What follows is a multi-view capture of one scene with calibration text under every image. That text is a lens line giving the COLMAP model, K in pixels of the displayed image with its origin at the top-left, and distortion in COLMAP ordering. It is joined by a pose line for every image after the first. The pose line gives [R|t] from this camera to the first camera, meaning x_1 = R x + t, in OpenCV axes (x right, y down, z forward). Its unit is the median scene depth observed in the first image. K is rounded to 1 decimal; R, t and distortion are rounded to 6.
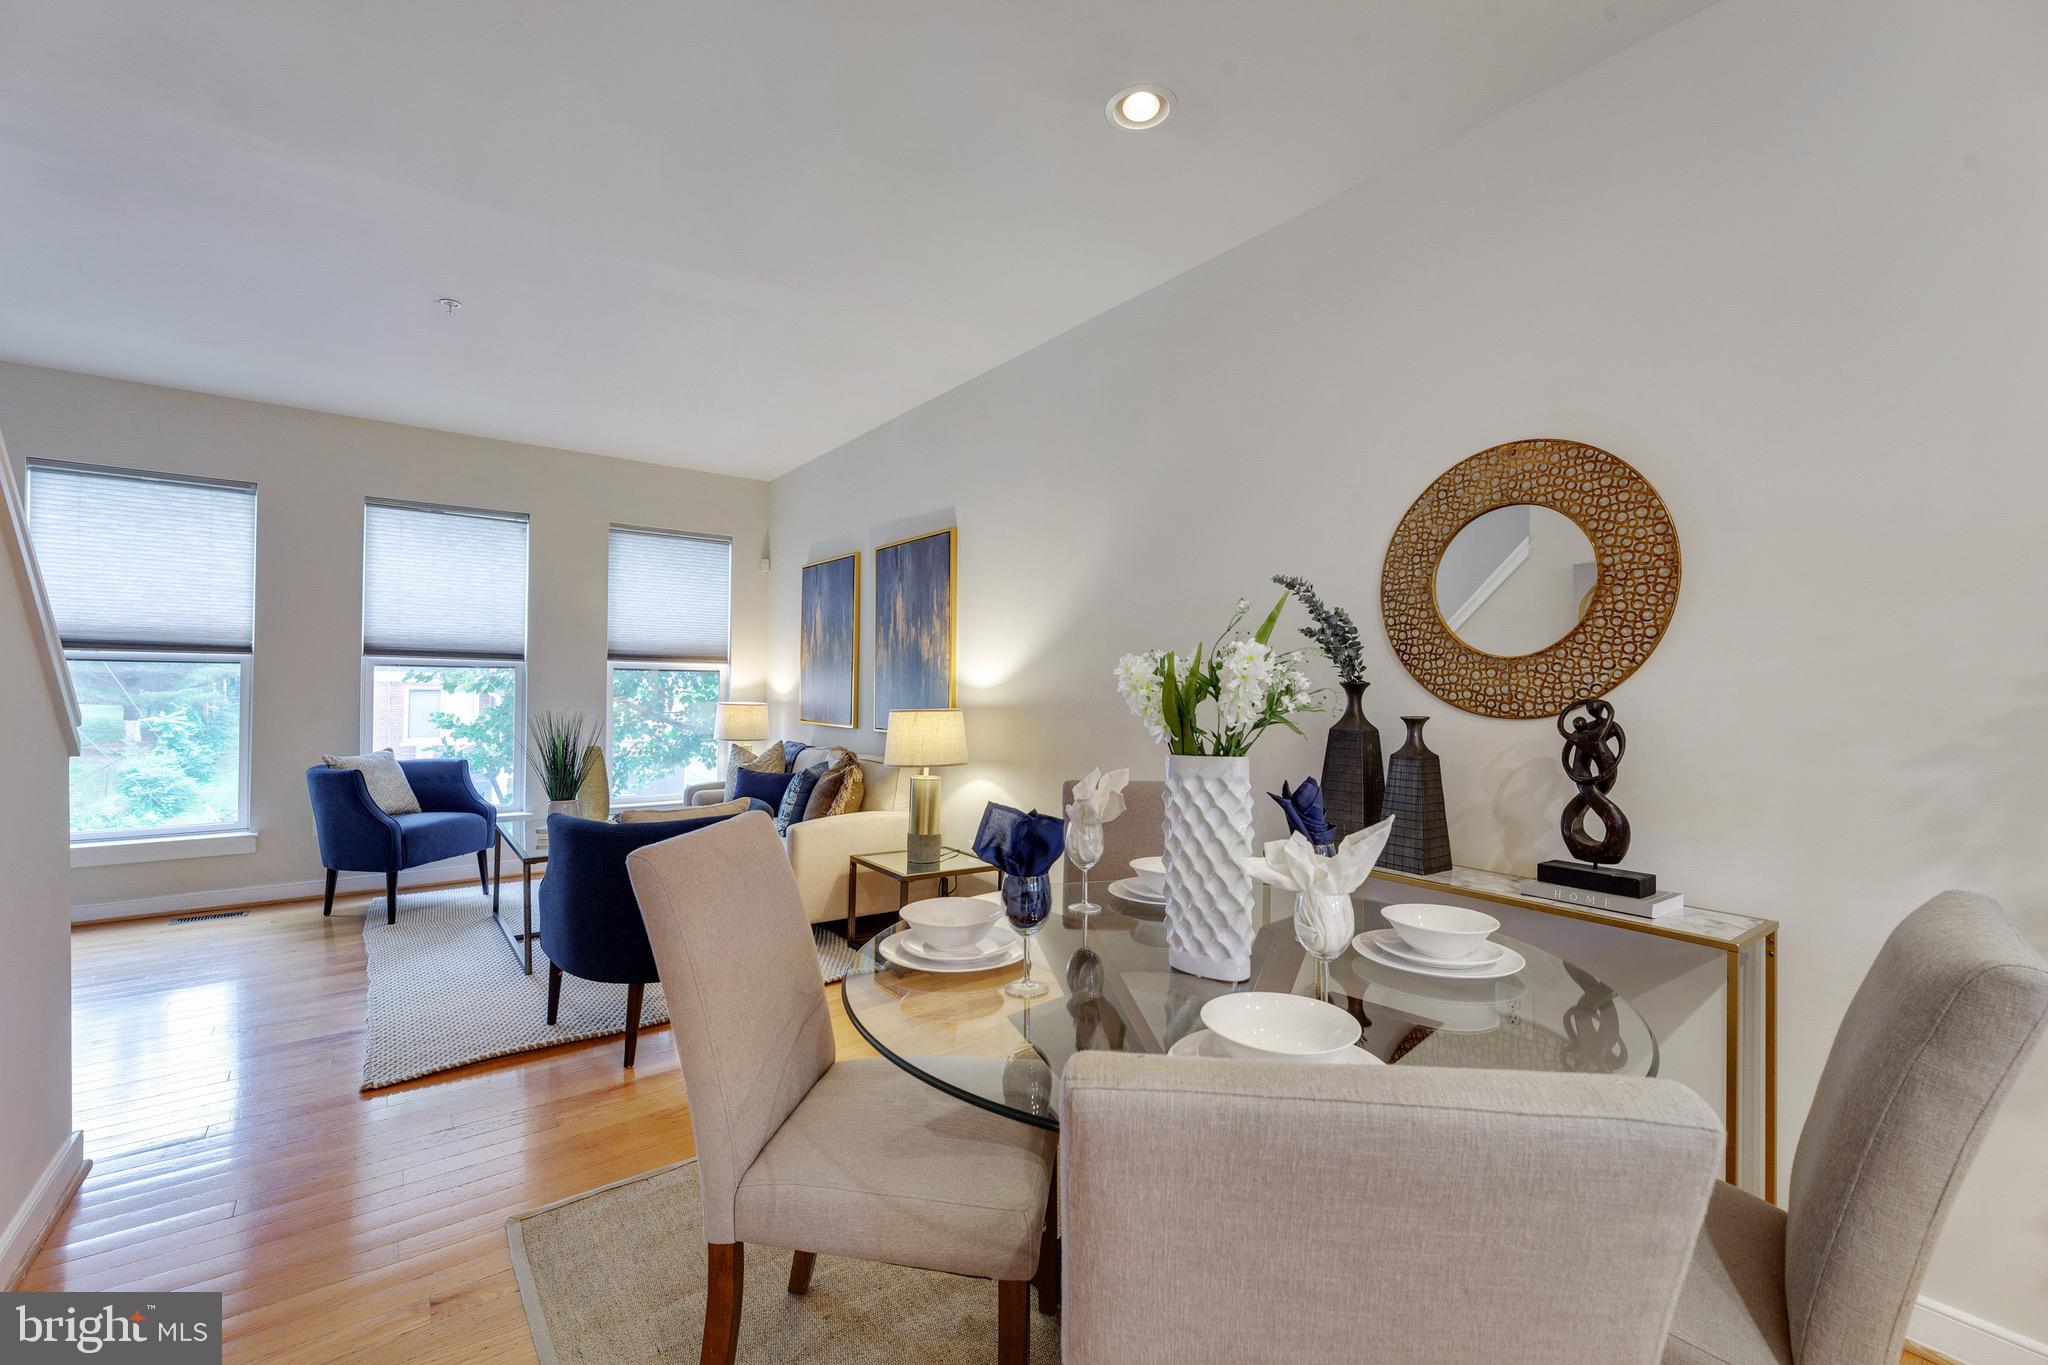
lens RADIAL K [[853.0, 0, 1024.0], [0, 853.0, 682.5], [0, 0, 1]] dist [-0.000063, 0.000006]
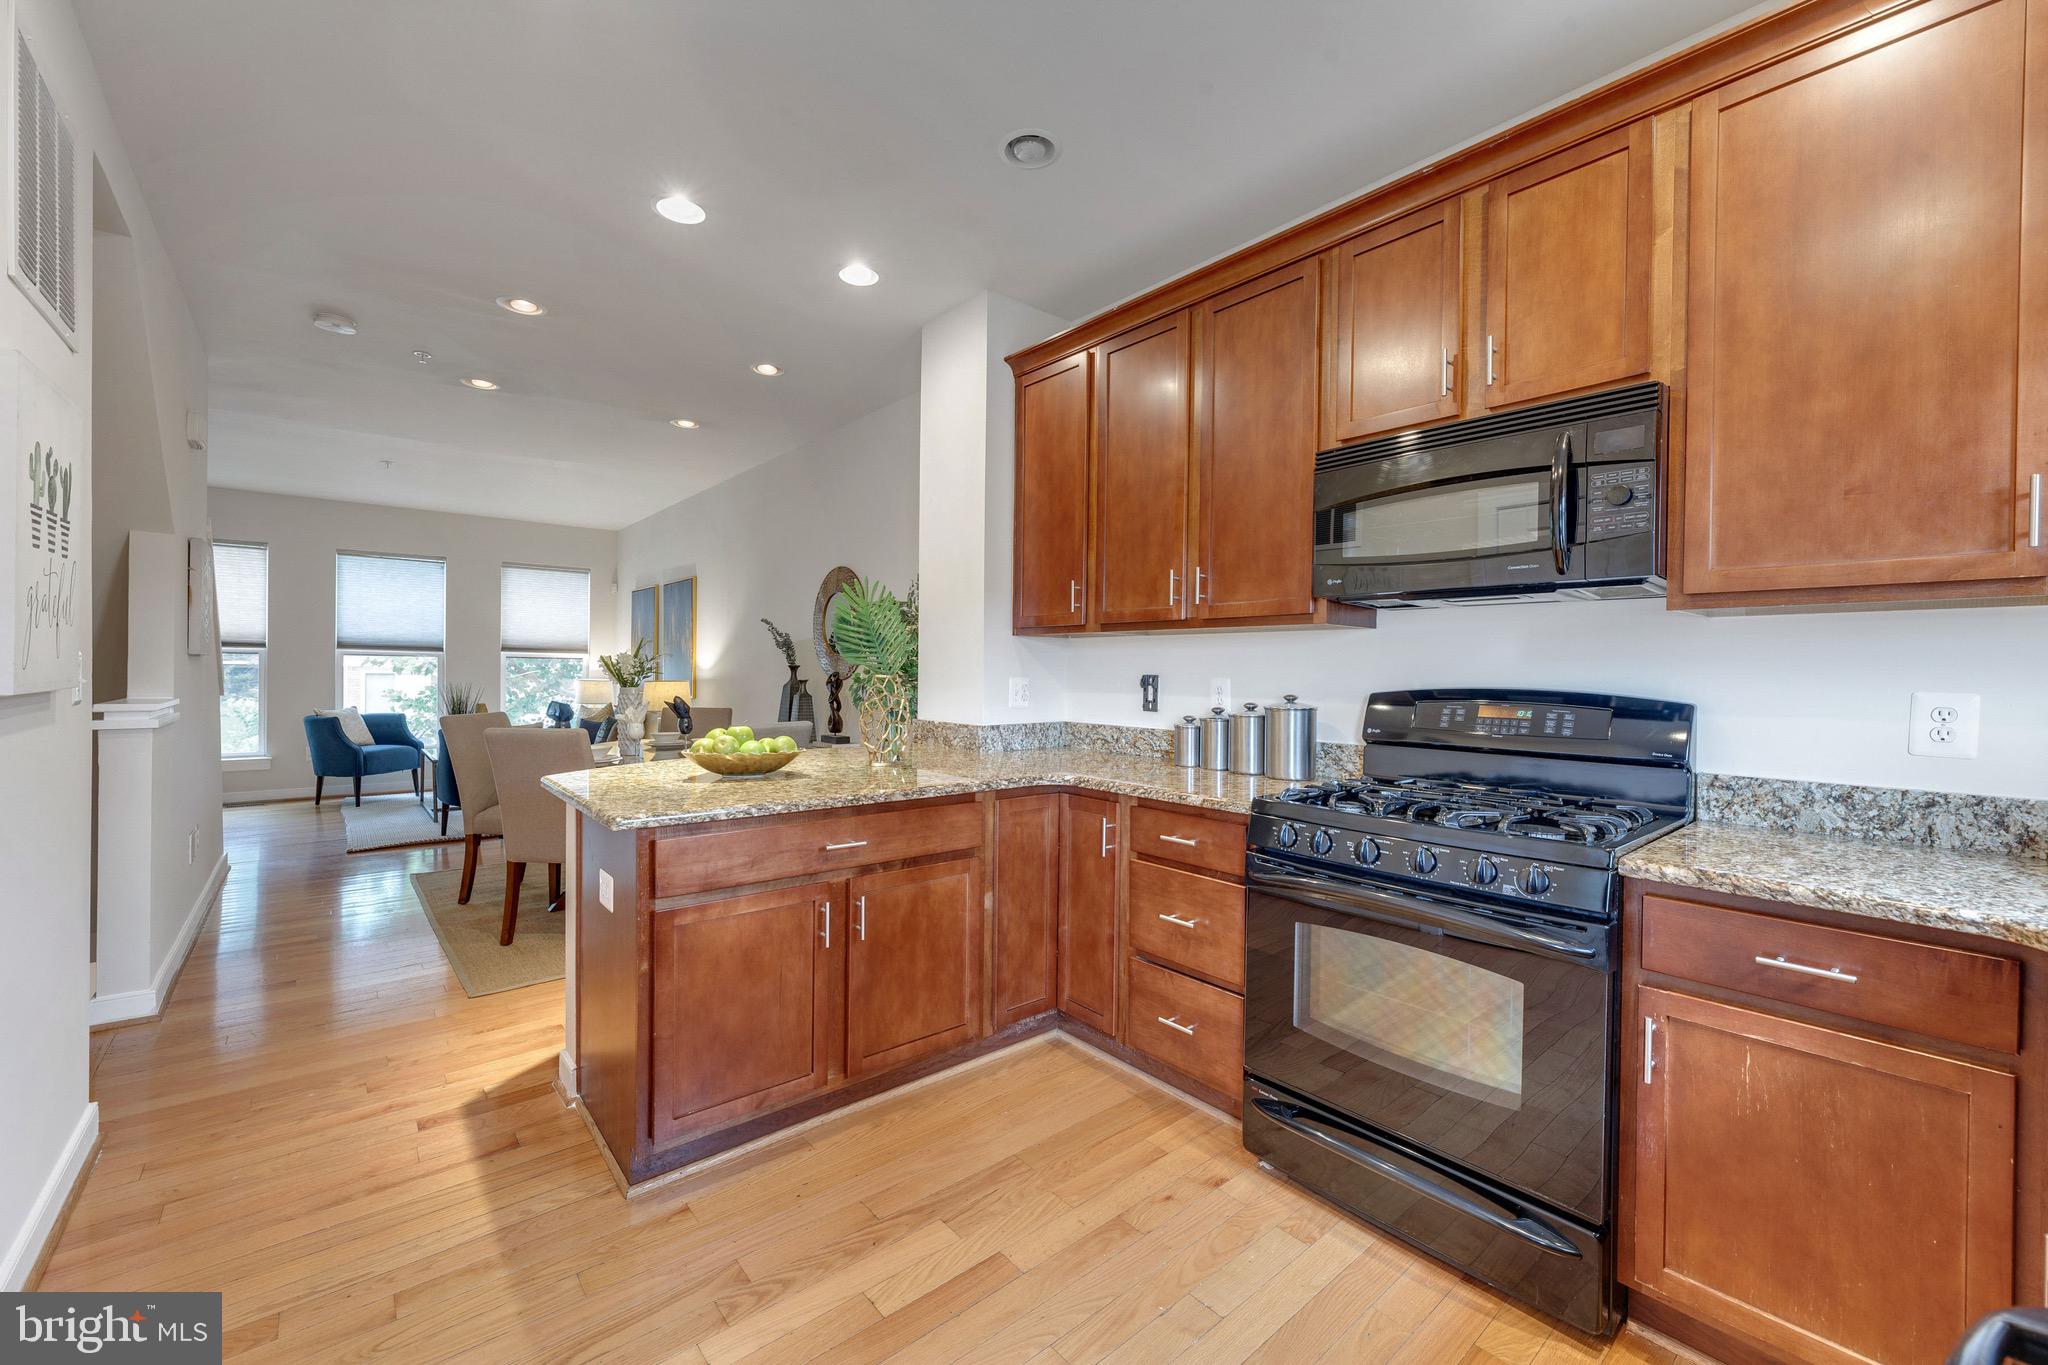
lens RADIAL K [[821.6, 0, 1024.0], [0, 821.6, 682.5], [0, 0, 1]] dist [0.000460, 0.000247]
pose [[0.998657, 0.001101, 0.051794, 0.453012], [-0.001949, 0.999865, 0.016327, 0.004491], [-0.051769, -0.016406, 0.998524, -0.635599]]
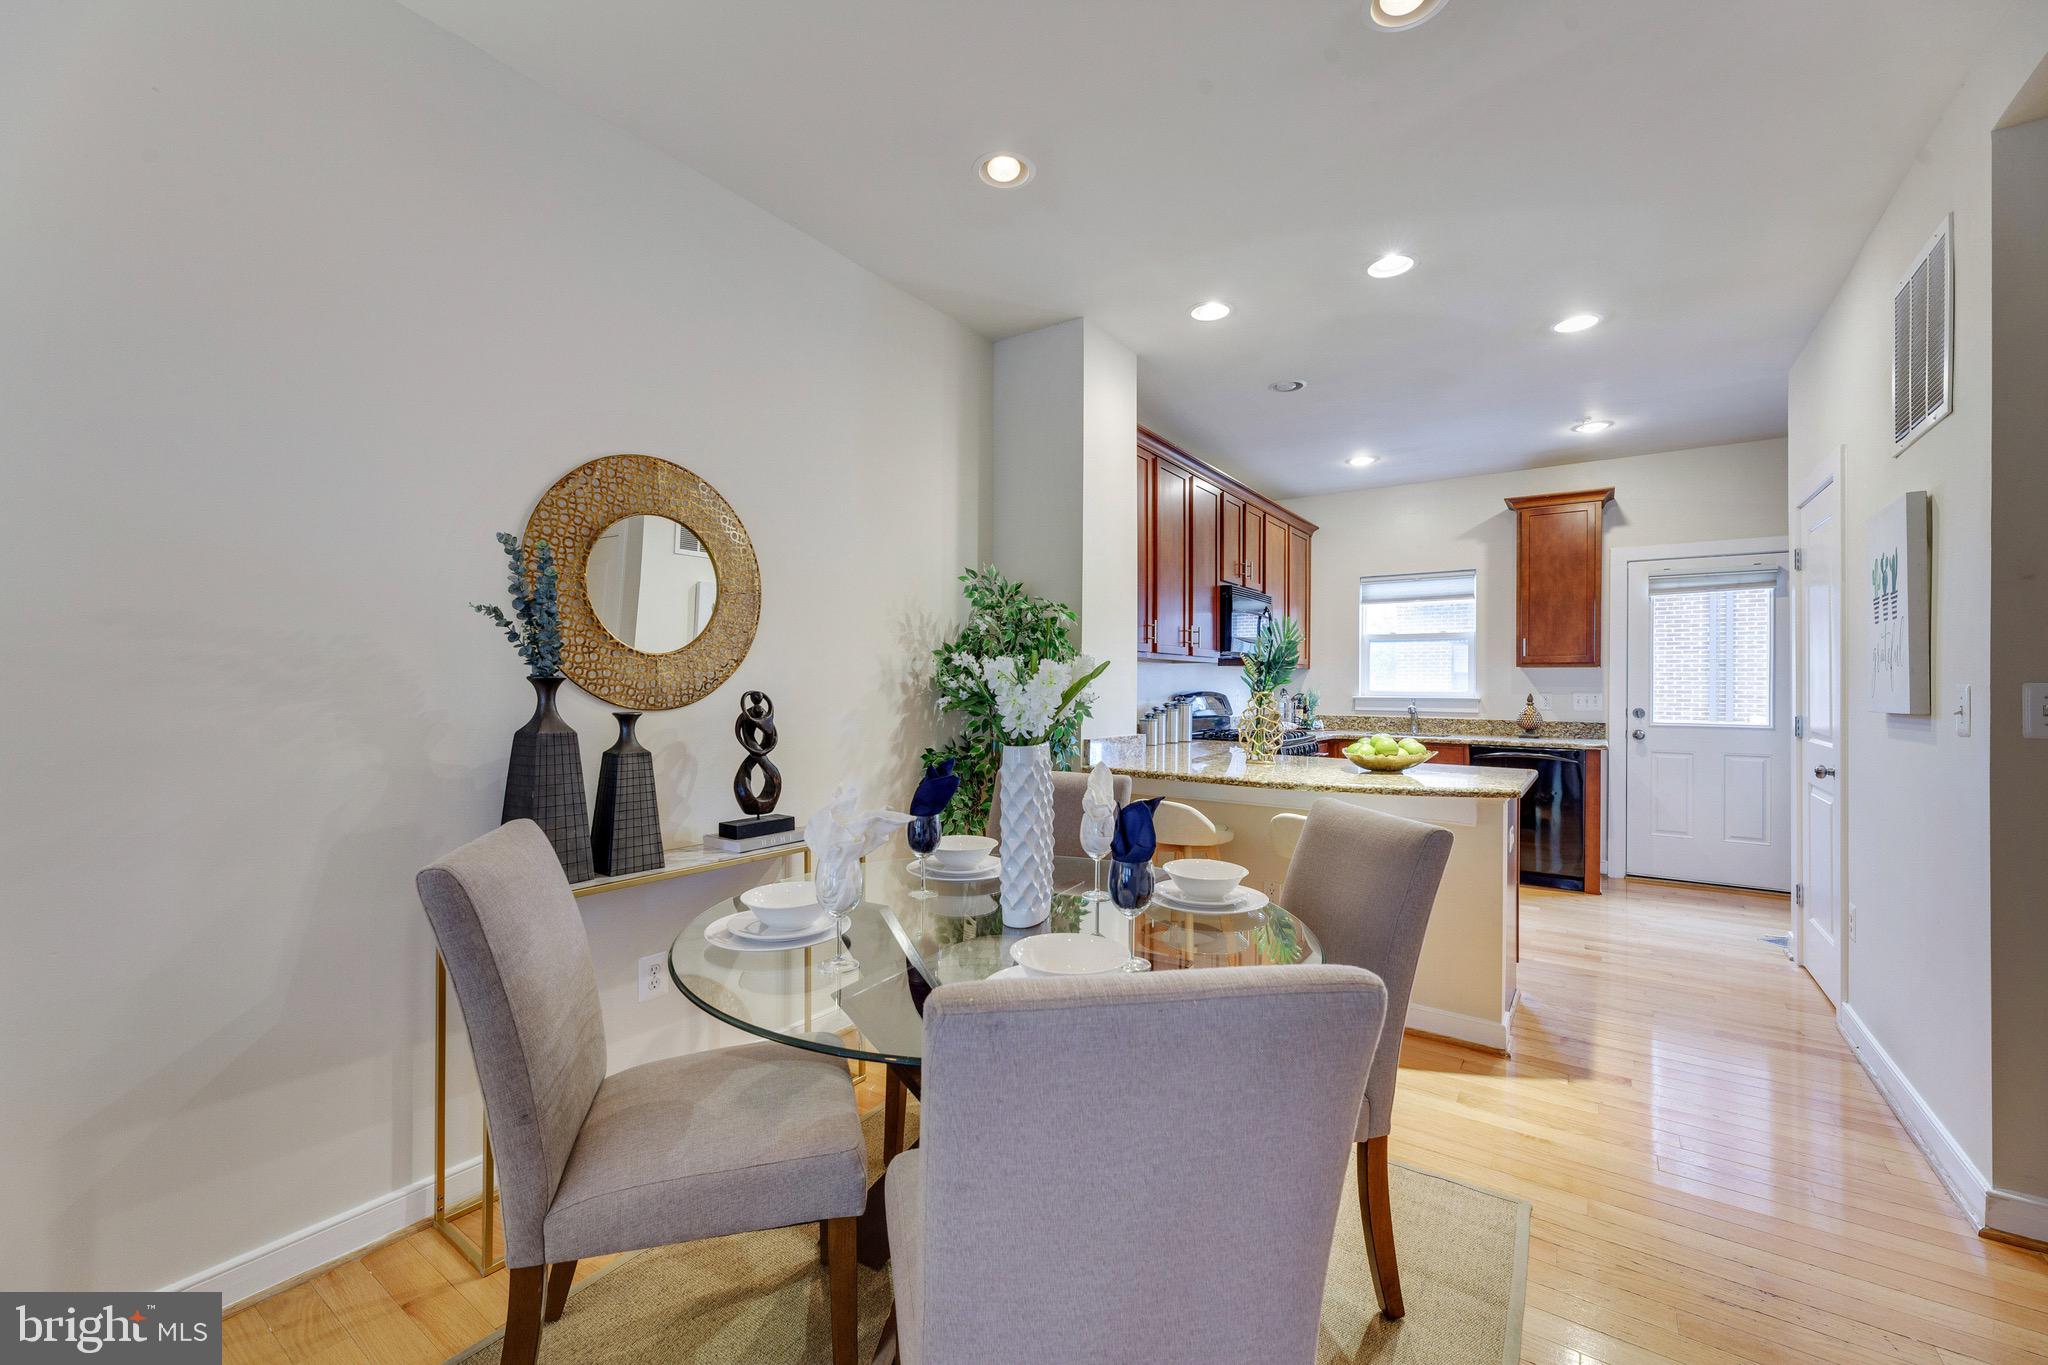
lens RADIAL K [[821.6, 0, 1024.0], [0, 821.6, 682.5], [0, 0, 1]] dist [0.000460, 0.000247]
pose [[-0.300720, -0.009928, 0.953661, -0.269692], [-0.010851, 0.999917, 0.006988, -0.002795], [-0.953651, -0.008247, -0.300802, 0.404385]]
